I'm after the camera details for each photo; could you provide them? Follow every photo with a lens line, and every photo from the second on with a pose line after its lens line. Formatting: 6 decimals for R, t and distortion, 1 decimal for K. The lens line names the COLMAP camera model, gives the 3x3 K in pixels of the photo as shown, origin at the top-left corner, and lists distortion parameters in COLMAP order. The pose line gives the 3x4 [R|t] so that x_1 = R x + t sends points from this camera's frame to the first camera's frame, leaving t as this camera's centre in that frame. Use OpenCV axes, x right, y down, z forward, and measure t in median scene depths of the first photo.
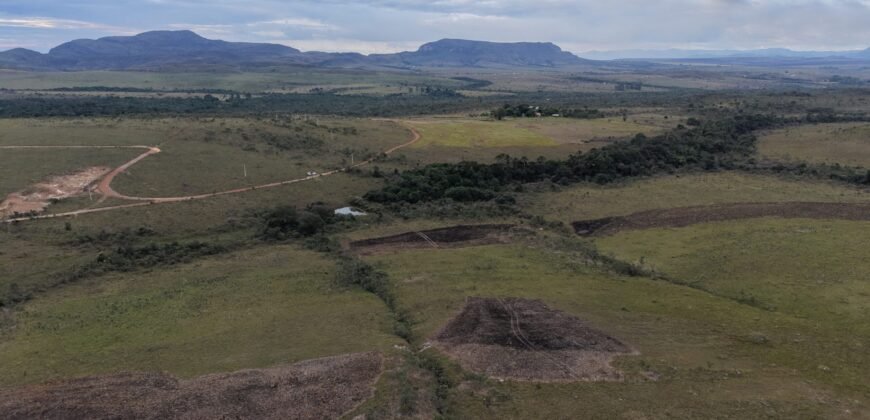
lens RADIAL K [[579.5, 0, 432.3], [0, 579.5, 212.5], [0, 0, 1]] dist [0.041735, -0.050004]
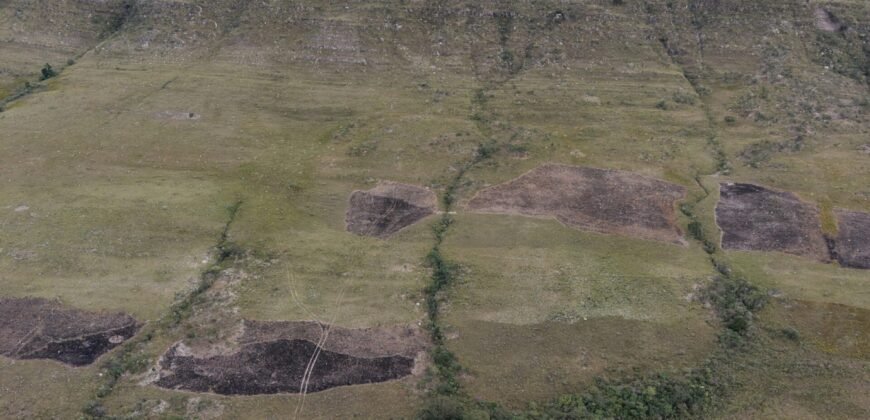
lens RADIAL K [[774.4, 0, 433.0], [0, 774.4, 215.2], [0, 0, 1]] dist [0.054437, -0.091886]
pose [[-0.924064, -0.159154, 0.347527, -0.150990], [0.084468, 0.801690, 0.591741, -0.220920], [-0.372787, 0.576162, -0.727370, 0.488055]]
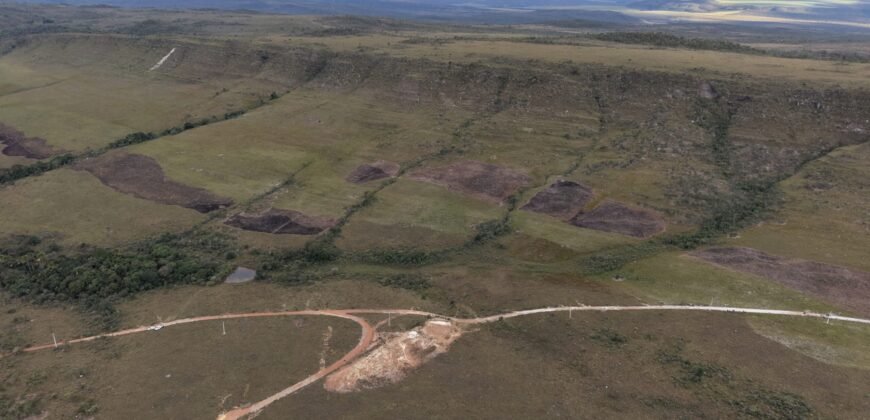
lens RADIAL K [[579.5, 0, 432.3], [0, 579.5, 212.5], [0, 0, 1]] dist [0.041735, -0.050004]
pose [[-0.726728, -0.261833, 0.635066, -0.453358], [0.173588, 0.824500, 0.538578, -0.269036], [-0.664630, 0.501640, -0.553736, 0.514855]]
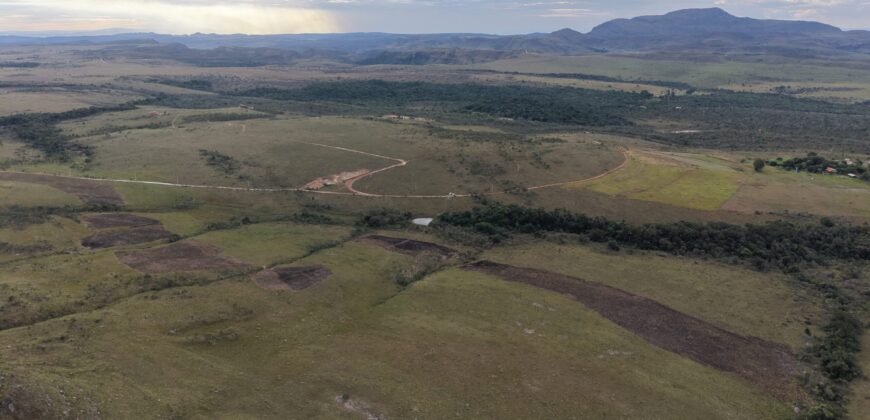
lens RADIAL K [[579.5, 0, 432.3], [0, 579.5, 212.5], [0, 0, 1]] dist [0.041735, -0.050004]
pose [[0.653915, 0.232239, -0.720041, 0.446683], [-0.195643, 0.971257, 0.135589, -0.106149], [0.730834, 0.052207, 0.680556, -0.079876]]
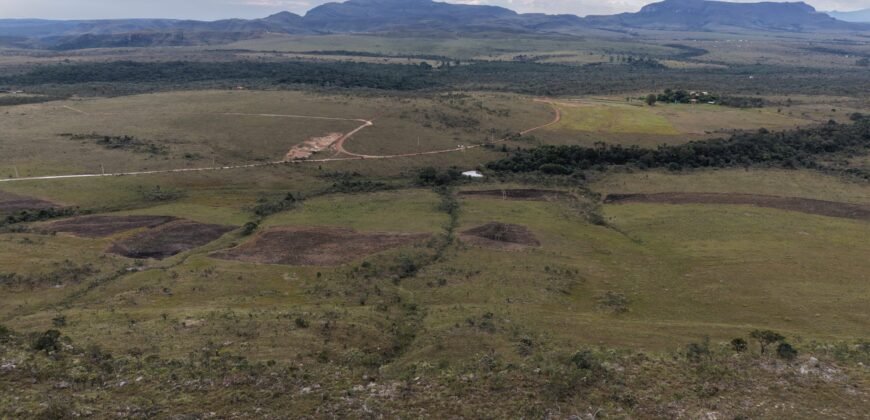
lens RADIAL K [[579.5, 0, 432.3], [0, 579.5, 212.5], [0, 0, 1]] dist [0.041735, -0.050004]
pose [[0.935897, 0.115775, -0.332706, 0.110572], [-0.093155, 0.992168, 0.083211, -0.006741], [0.339735, -0.046883, 0.939352, -0.200523]]
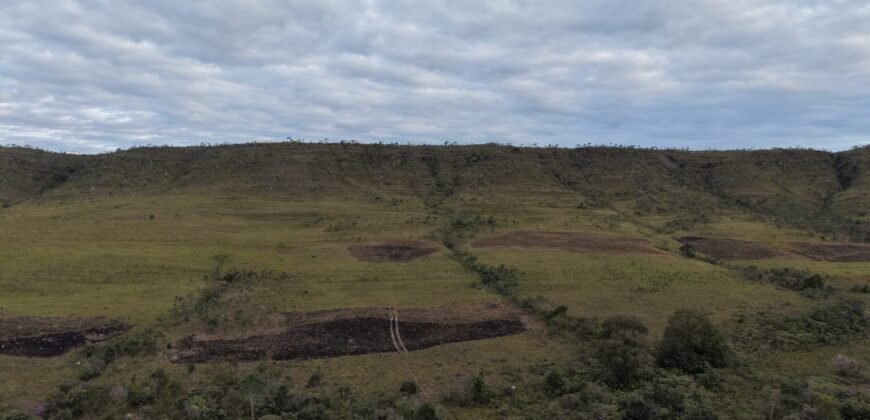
lens RADIAL K [[579.5, 0, 432.3], [0, 579.5, 212.5], [0, 0, 1]] dist [0.041735, -0.050004]
pose [[-0.989090, -0.008187, 0.147085, -0.040235], [0.032275, 0.962154, 0.270589, -0.069112], [-0.143734, 0.272384, -0.951392, 0.466526]]
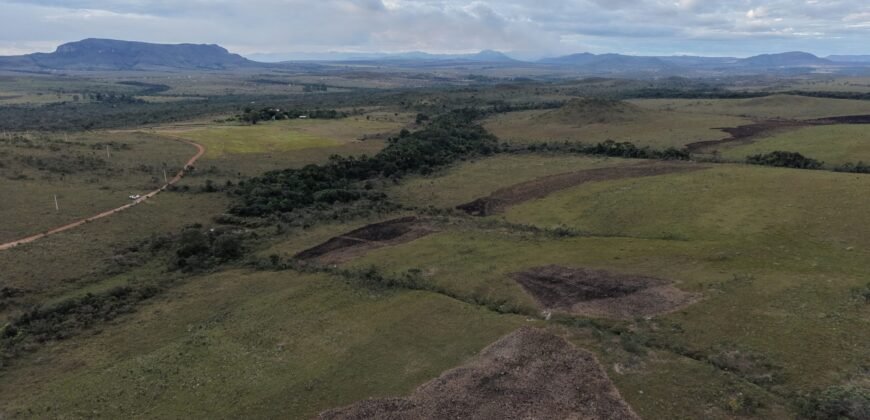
lens RADIAL K [[579.5, 0, 432.3], [0, 579.5, 212.5], [0, 0, 1]] dist [0.041735, -0.050004]
pose [[0.853747, -0.136543, 0.502466, -0.123793], [0.138401, 0.989799, 0.033816, -0.005834], [-0.501957, 0.040671, 0.863936, 0.020677]]
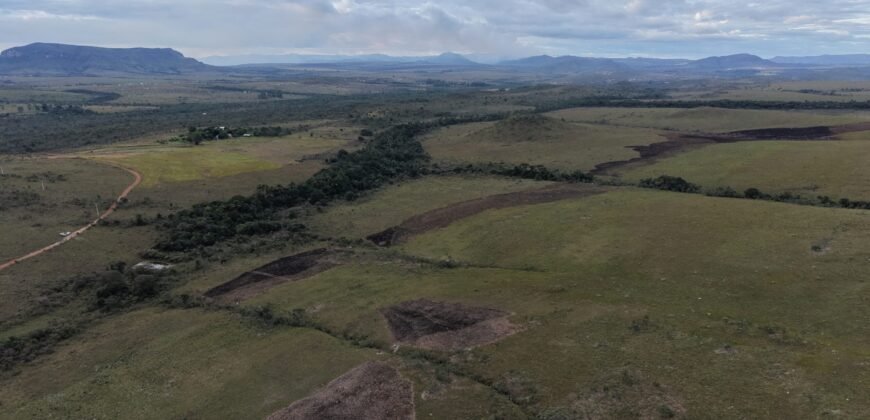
lens RADIAL K [[579.5, 0, 432.3], [0, 579.5, 212.5], [0, 0, 1]] dist [0.041735, -0.050004]
pose [[0.819254, -0.151038, 0.553183, -0.109876], [0.154675, 0.987137, 0.040451, -0.021892], [-0.552177, 0.052424, 0.832077, -0.037622]]
